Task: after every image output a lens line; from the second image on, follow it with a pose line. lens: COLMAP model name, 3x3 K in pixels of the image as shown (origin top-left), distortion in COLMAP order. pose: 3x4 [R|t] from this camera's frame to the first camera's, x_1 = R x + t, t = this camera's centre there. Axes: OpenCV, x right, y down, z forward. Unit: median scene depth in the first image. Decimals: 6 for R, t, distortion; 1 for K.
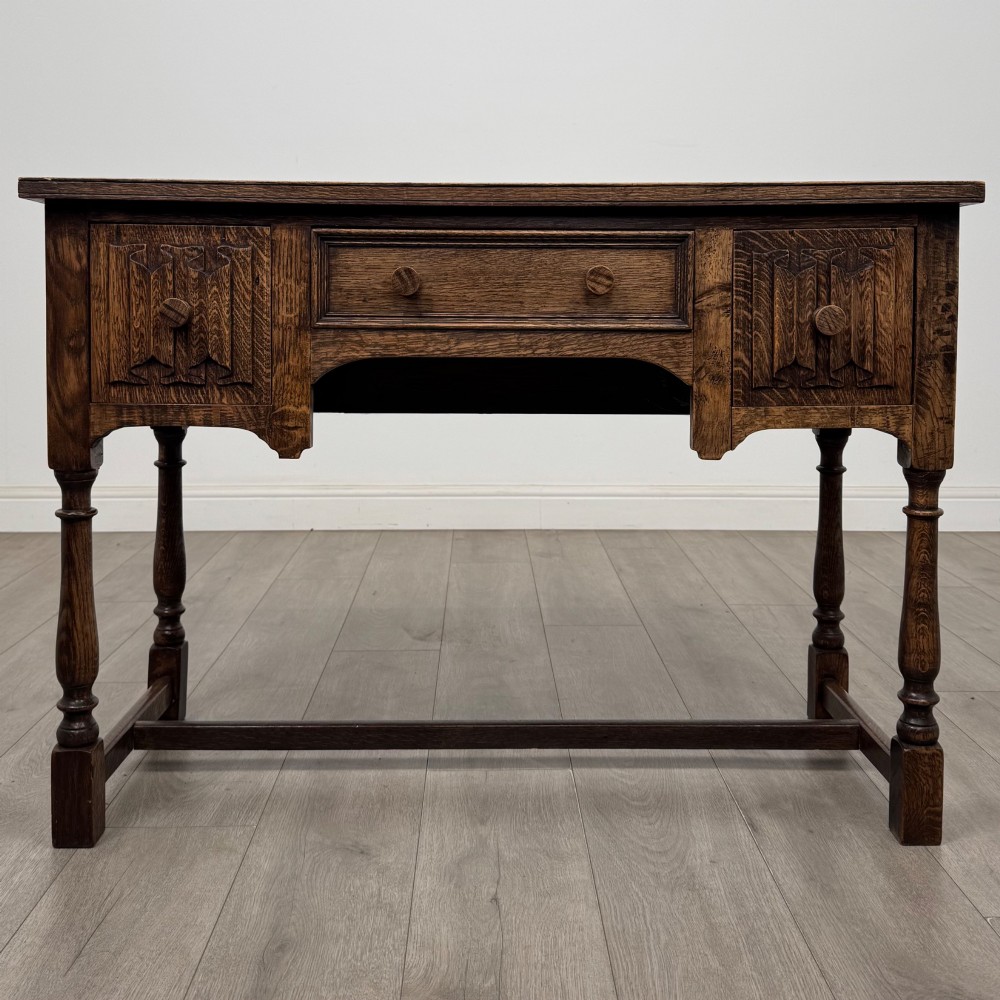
lens RADIAL K [[1349.9, 0, 510.5], [0, 1349.9, 344.5], [0, 0, 1]] dist [0.202353, -0.555828]
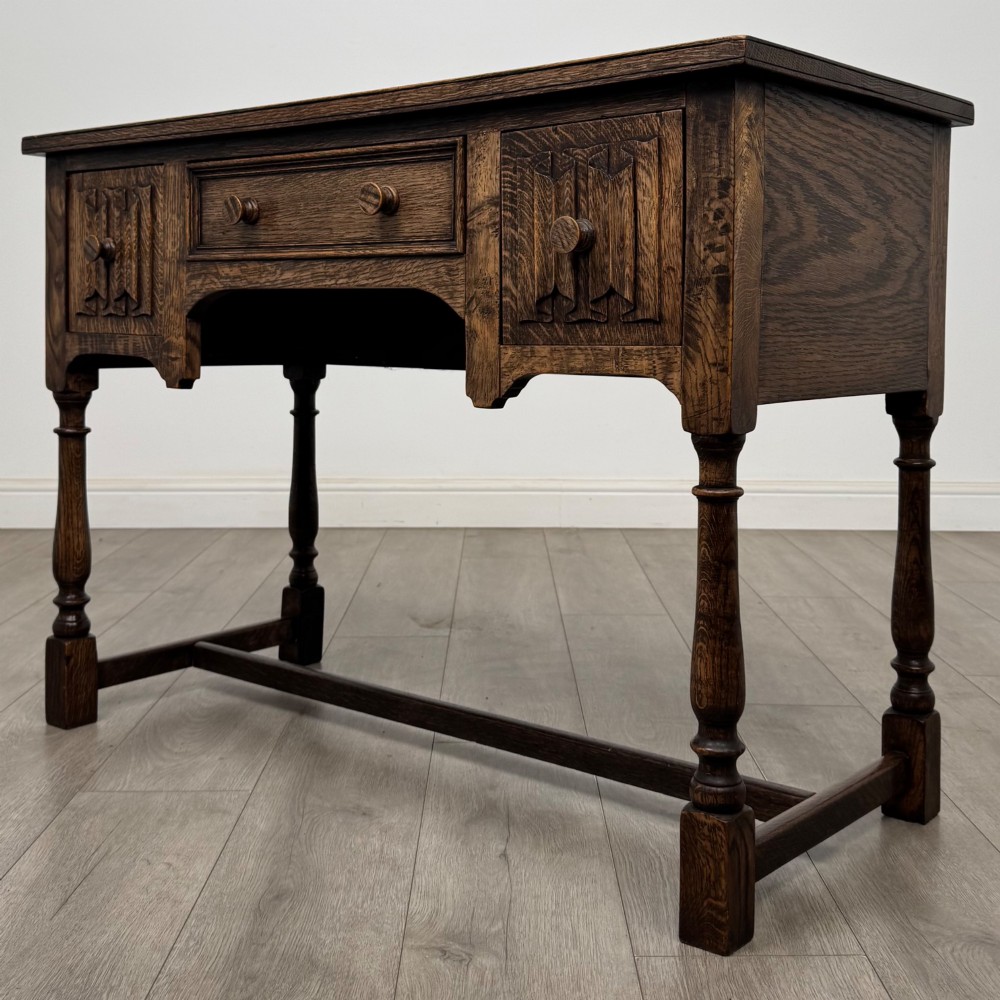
lens RADIAL K [[1349.9, 0, 510.5], [0, 1349.9, 344.5], [0, 0, 1]] dist [0.202353, -0.555828]
pose [[0.766046, 0.015724, -0.642594, 0.703746], [-0.035752, 0.999196, -0.018171, 0.060708], [0.641791, 0.036893, 0.765992, 0.369244]]
